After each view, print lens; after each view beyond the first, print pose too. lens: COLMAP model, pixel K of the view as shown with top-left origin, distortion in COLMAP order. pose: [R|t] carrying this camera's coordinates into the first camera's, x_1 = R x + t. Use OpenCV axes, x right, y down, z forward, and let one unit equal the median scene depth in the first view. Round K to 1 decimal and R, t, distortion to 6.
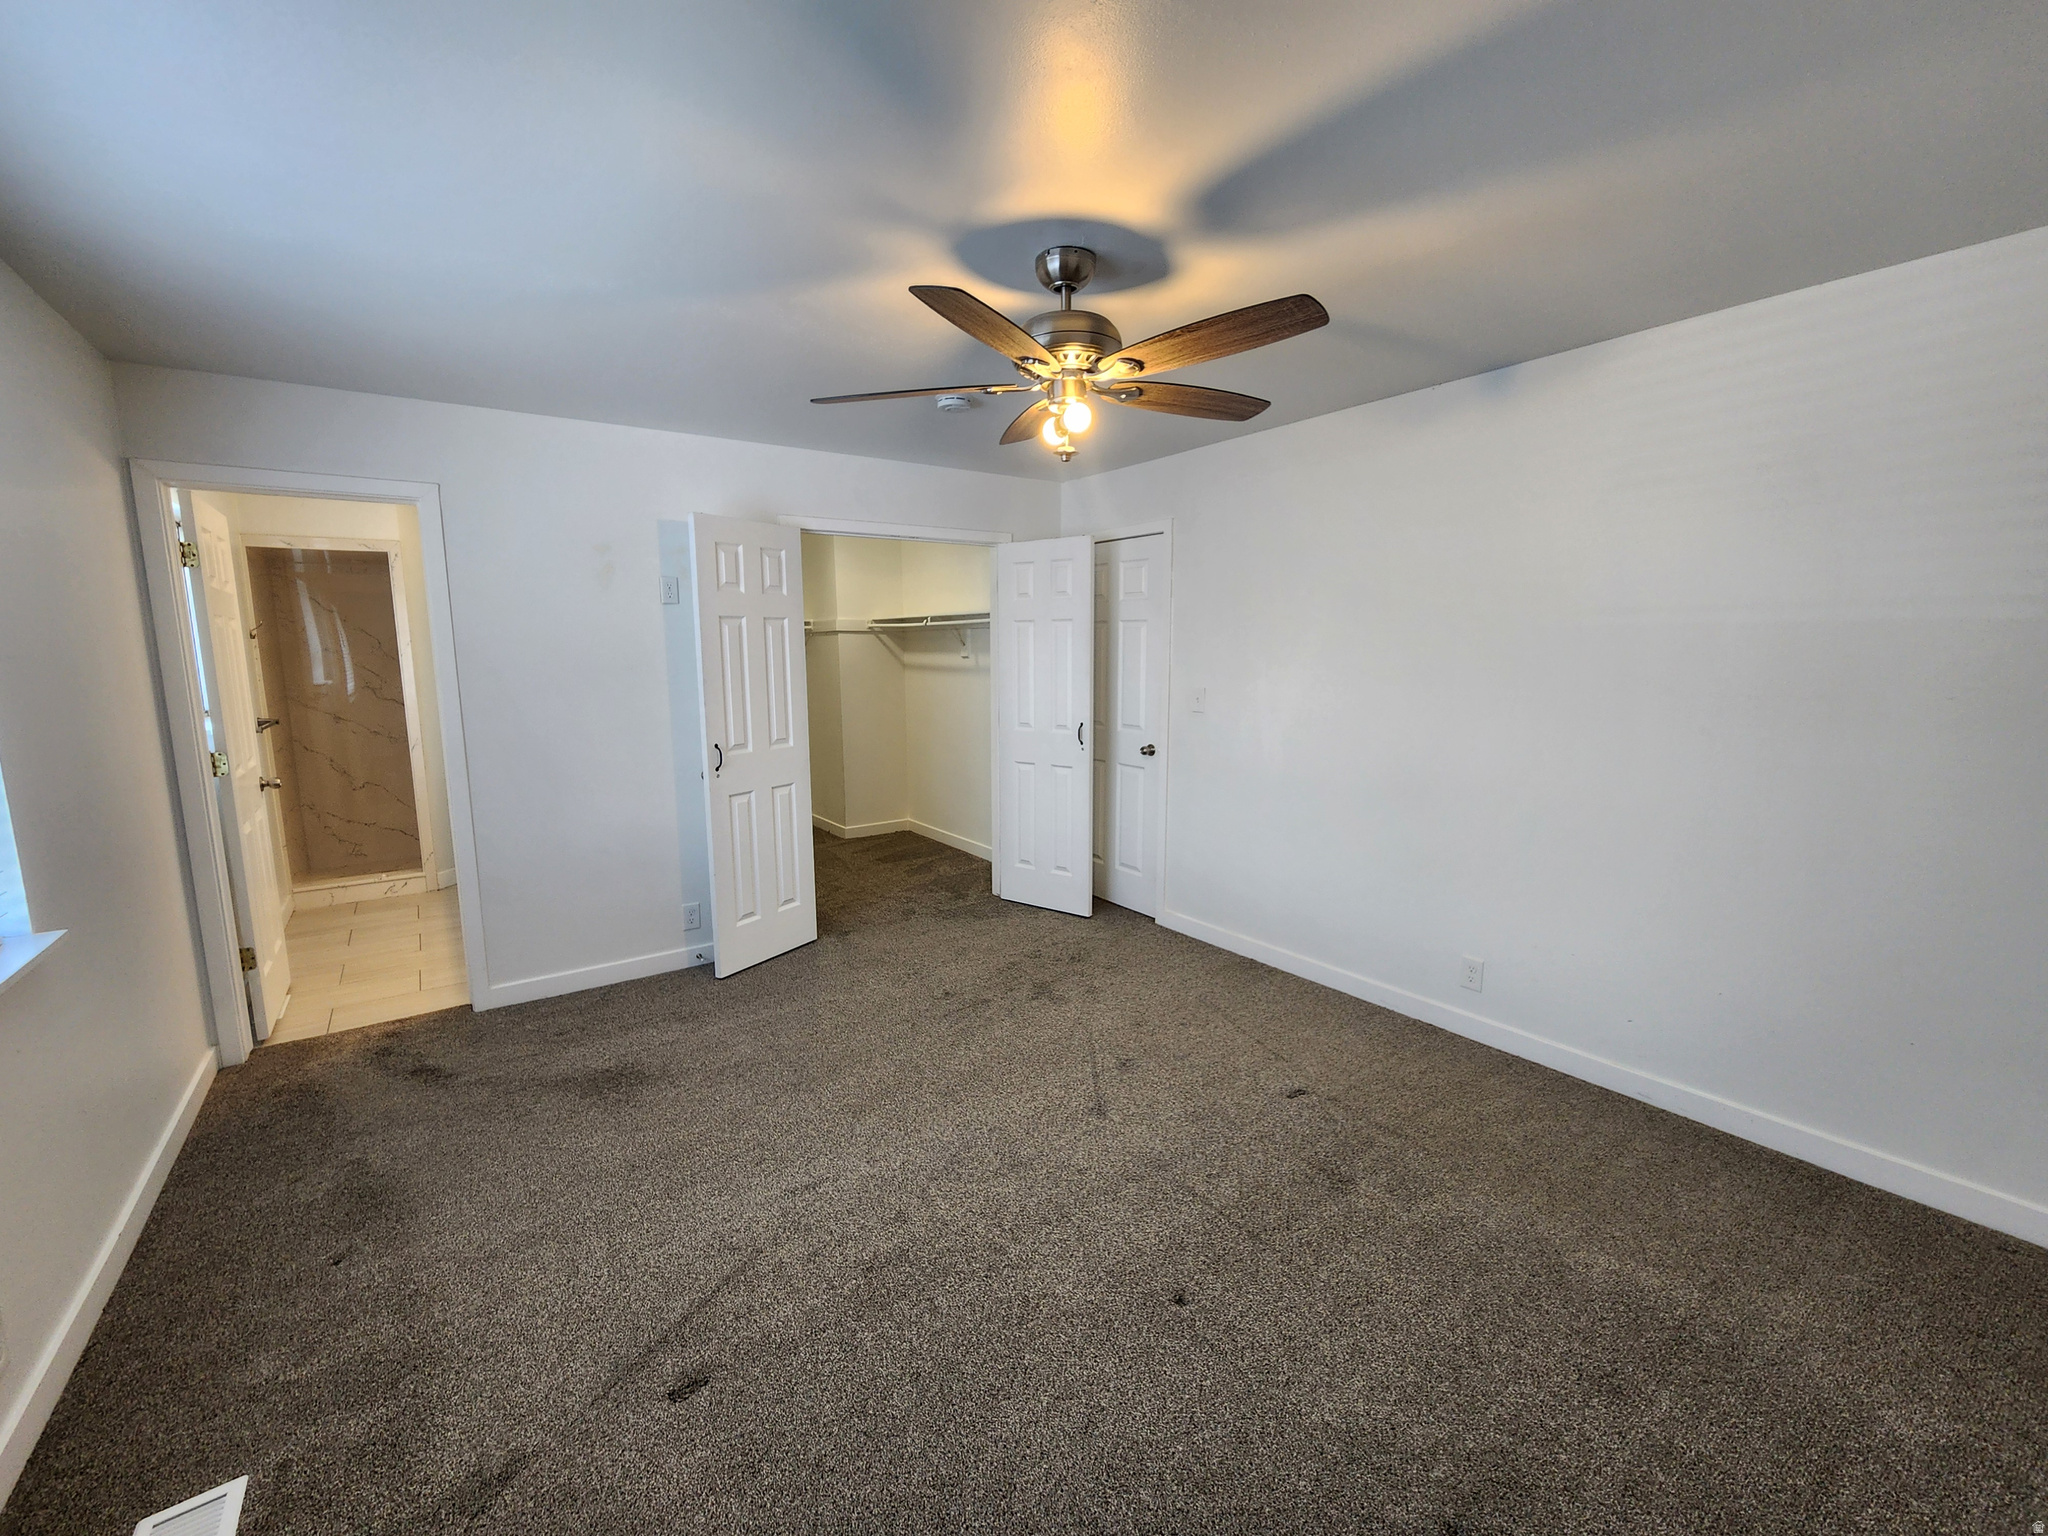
lens RADIAL K [[835.1, 0, 1025.5], [0, 835.1, 766.6], [0, 0, 1]] dist [0.002166, -0.001910]
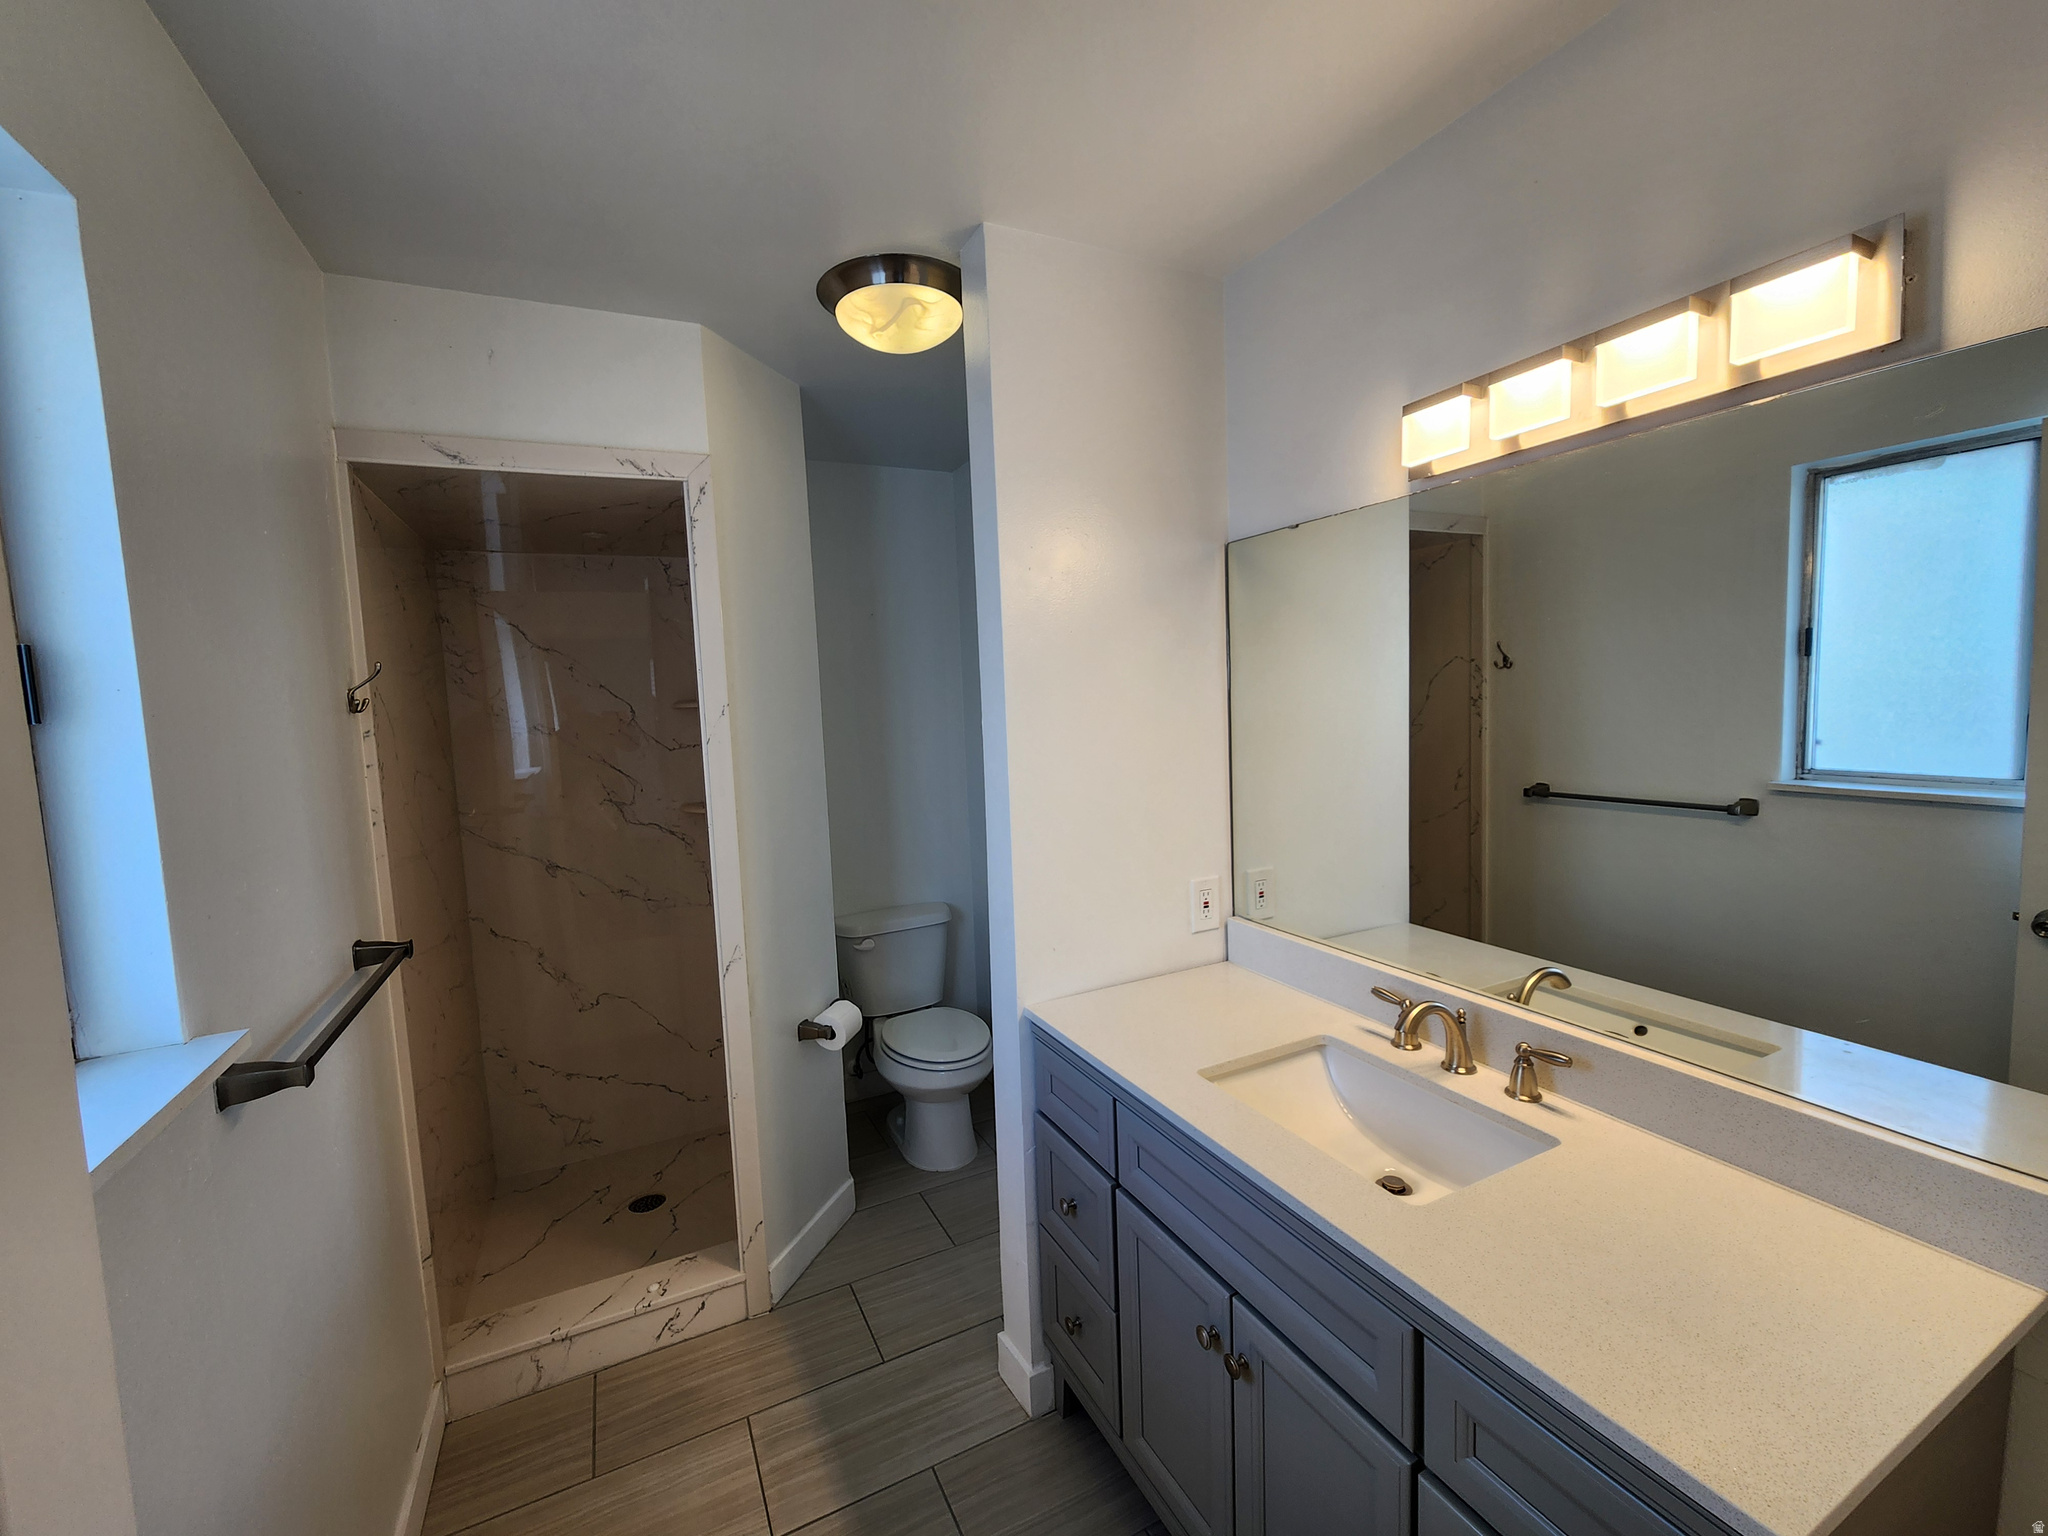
lens RADIAL K [[835.1, 0, 1020.6], [0, 835.1, 768.8], [0, 0, 1]] dist [0.002166, -0.001910]
pose [[0.986291, -0.023111, -0.163387, -0.388469], [0.013634, 0.998171, -0.058890, -0.068857], [0.164449, 0.055855, 0.984803, 0.460145]]
